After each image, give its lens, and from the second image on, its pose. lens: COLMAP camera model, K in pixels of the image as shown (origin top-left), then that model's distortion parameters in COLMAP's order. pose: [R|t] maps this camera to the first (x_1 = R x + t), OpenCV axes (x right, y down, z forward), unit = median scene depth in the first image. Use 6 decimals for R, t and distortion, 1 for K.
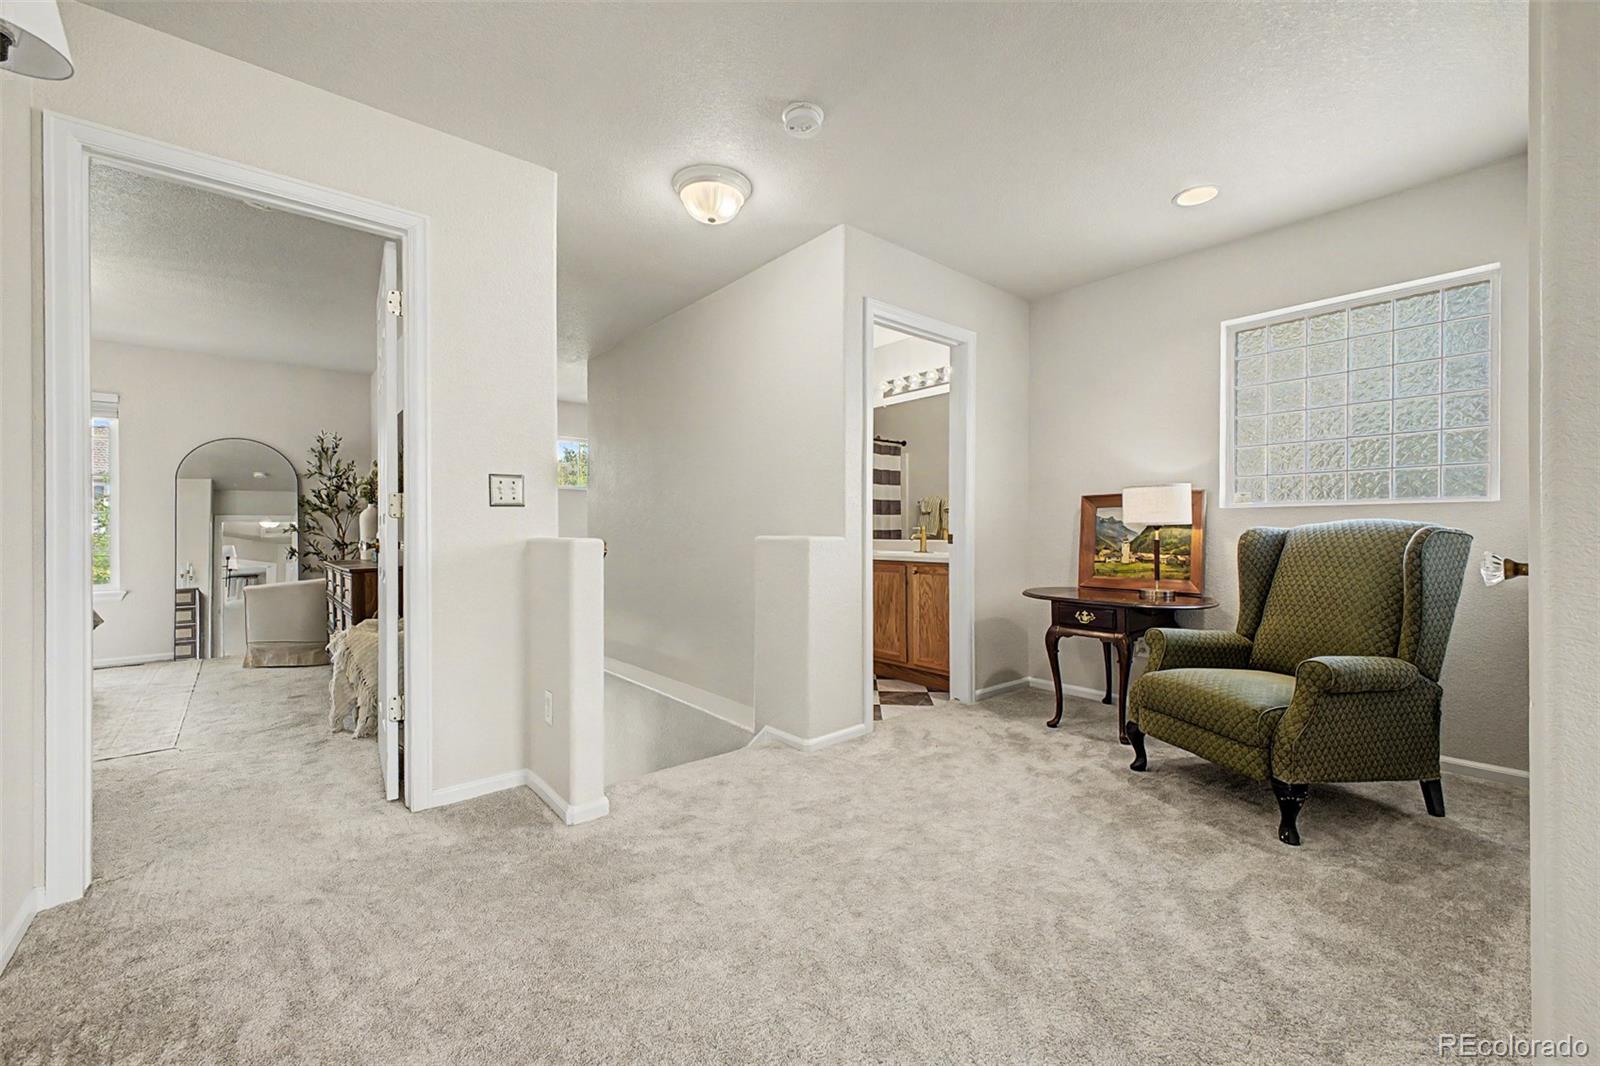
lens RADIAL K [[636.9, 0, 794.0], [0, 636.9, 535.0], [0, 0, 1]] dist [0.013304, -0.002406]
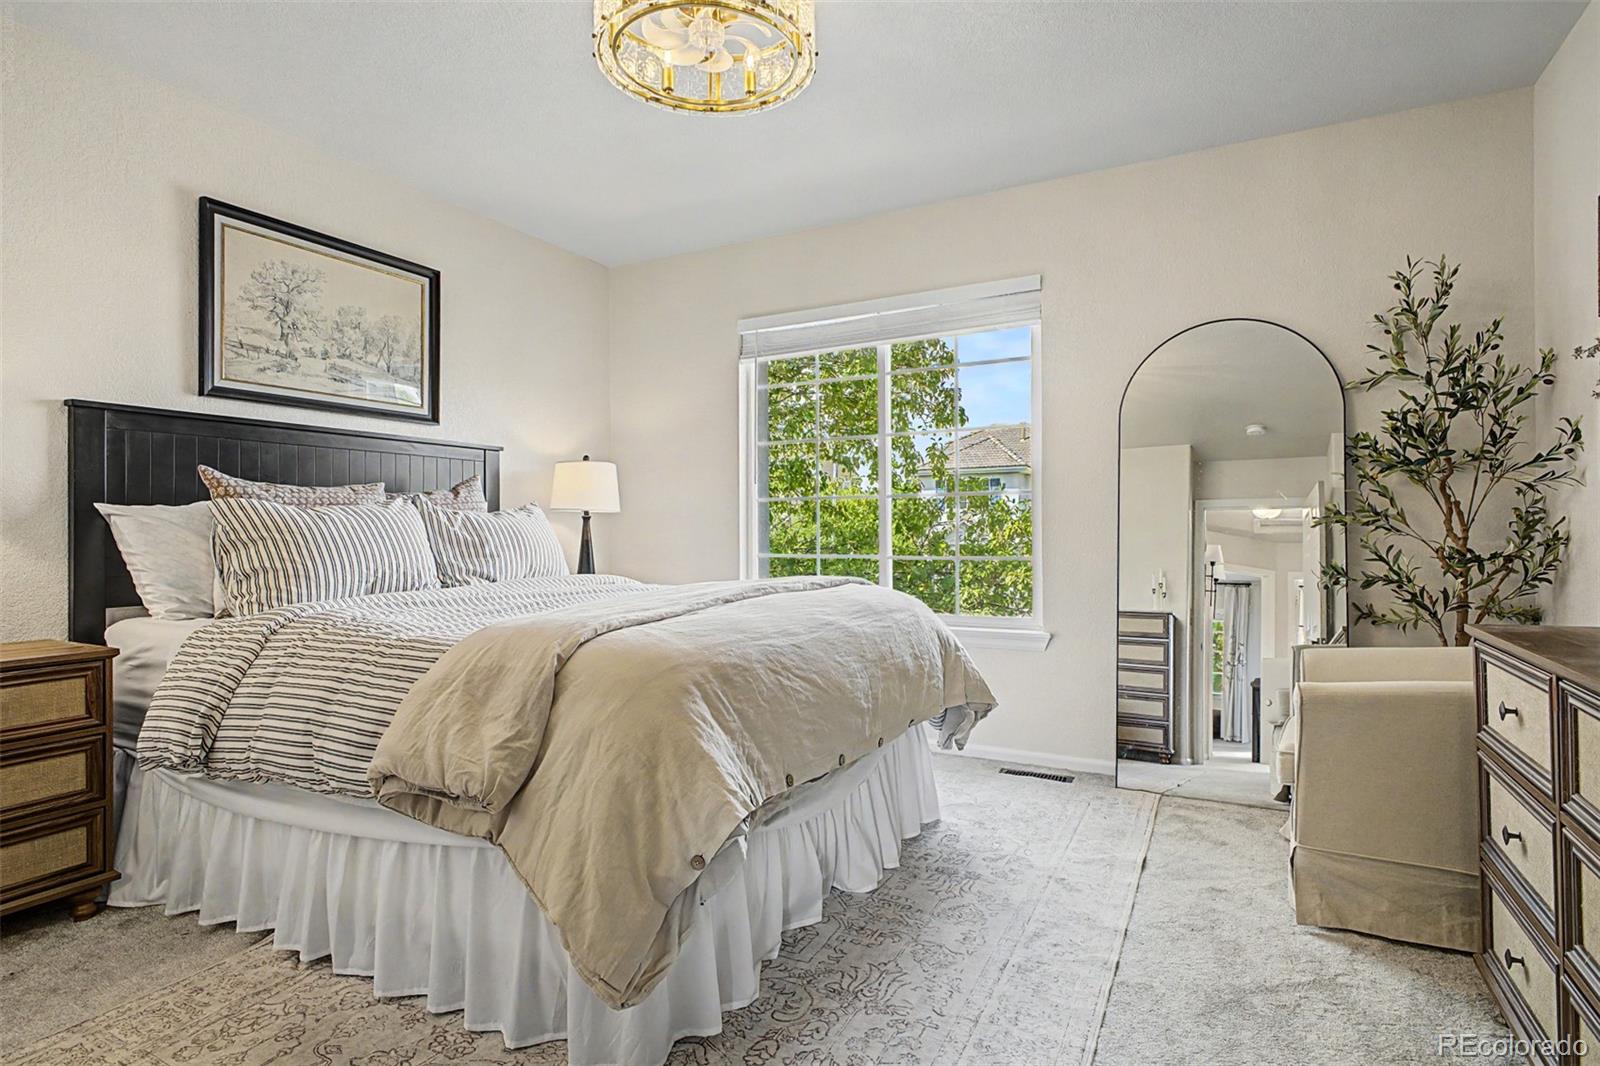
lens RADIAL K [[823.2, 0, 803.2], [0, 823.2, 526.2], [0, 0, 1]] dist [0.005581, -0.000145]
pose [[0.371251, 0.001629, -0.928531, -0.305199], [-0.003750, 0.999993, 0.000255, -0.001801], [0.928525, 0.003388, 0.371255, 0.358709]]
